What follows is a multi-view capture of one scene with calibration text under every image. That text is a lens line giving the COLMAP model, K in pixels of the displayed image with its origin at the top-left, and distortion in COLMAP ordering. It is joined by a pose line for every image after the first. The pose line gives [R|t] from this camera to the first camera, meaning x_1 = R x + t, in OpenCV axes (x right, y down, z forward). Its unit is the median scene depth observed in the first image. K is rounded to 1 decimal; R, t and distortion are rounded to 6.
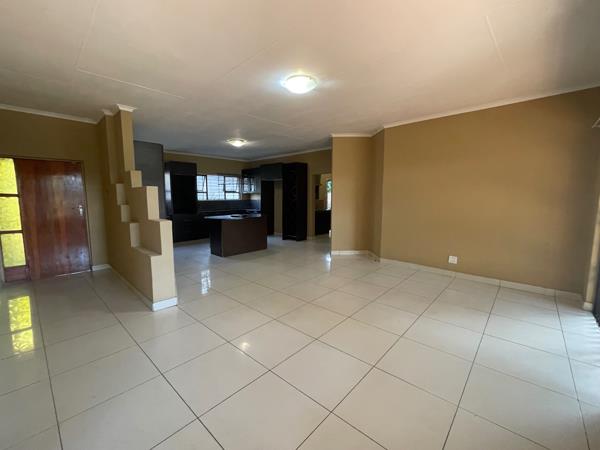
lens RADIAL K [[253.2, 0, 299.7], [0, 253.2, 224.4], [0, 0, 1]] dist [-0.007996, 0.000564]
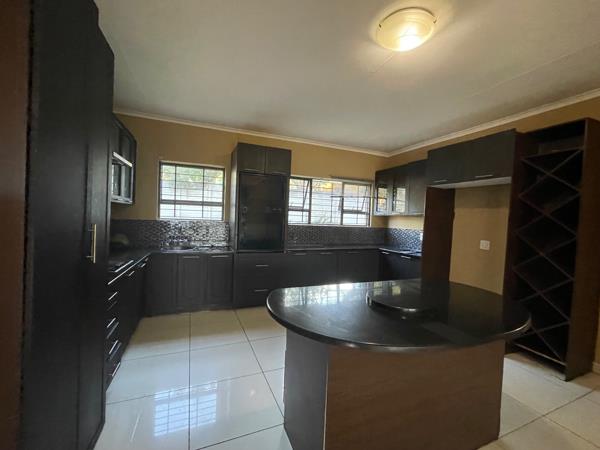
lens RADIAL K [[253.2, 0, 300.5], [0, 253.2, 223.0], [0, 0, 1]] dist [-0.007996, 0.000564]
pose [[0.903000, 0.052949, -0.426366, -0.144763], [-0.091448, 0.993324, -0.070319, -0.057705], [0.419796, 0.102489, 0.901813, 0.480185]]
